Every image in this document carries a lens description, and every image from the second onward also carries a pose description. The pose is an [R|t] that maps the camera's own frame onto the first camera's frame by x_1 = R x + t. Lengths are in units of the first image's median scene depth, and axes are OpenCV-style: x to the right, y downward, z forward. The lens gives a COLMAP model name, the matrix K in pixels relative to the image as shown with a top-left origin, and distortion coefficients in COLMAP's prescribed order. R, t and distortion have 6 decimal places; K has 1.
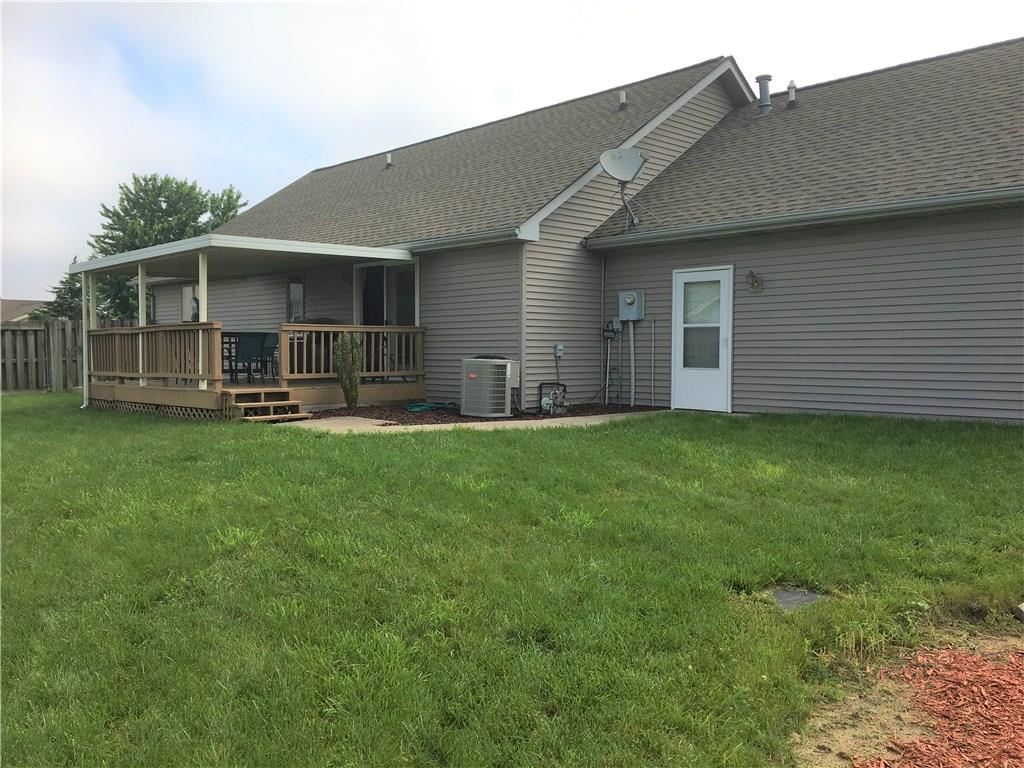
lens RADIAL K [[859.9, 0, 500.1], [0, 859.9, 378.7], [0, 0, 1]] dist [0.091132, -0.138912]
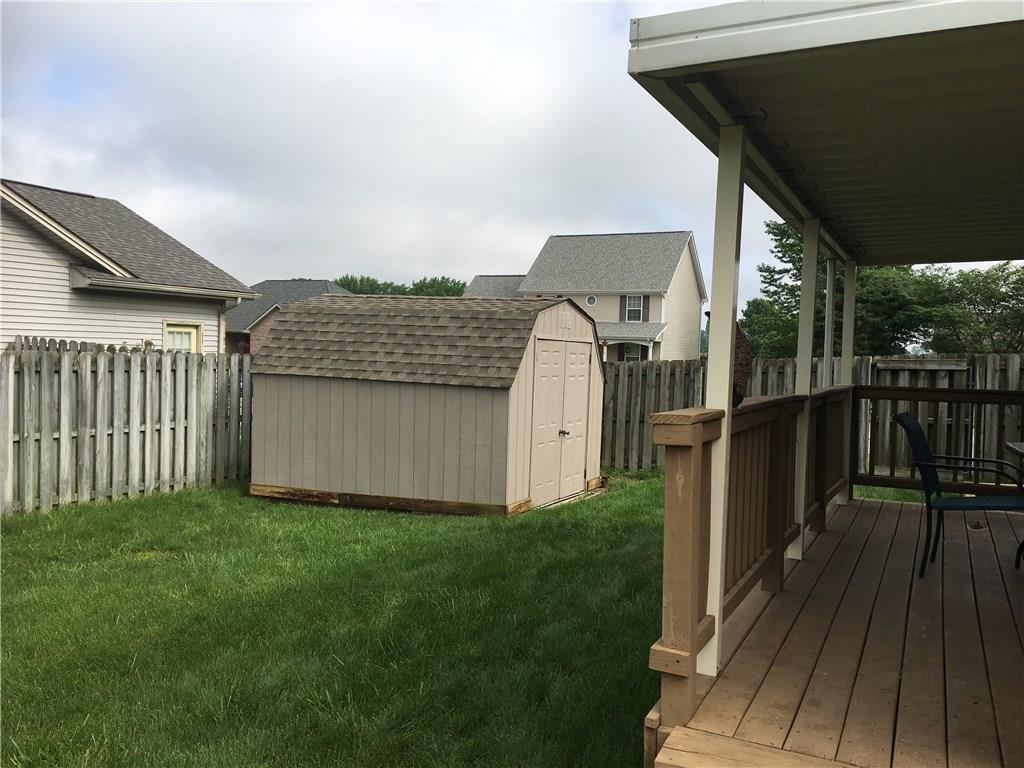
lens RADIAL K [[861.7, 0, 513.9], [0, 861.7, 379.3], [0, 0, 1]] dist [0.091673, -0.136268]
pose [[0.330172, 0.041098, -0.943026, -0.081524], [-0.051987, 0.998327, 0.025306, -0.055263], [0.942488, 0.040669, 0.331756, 0.592868]]
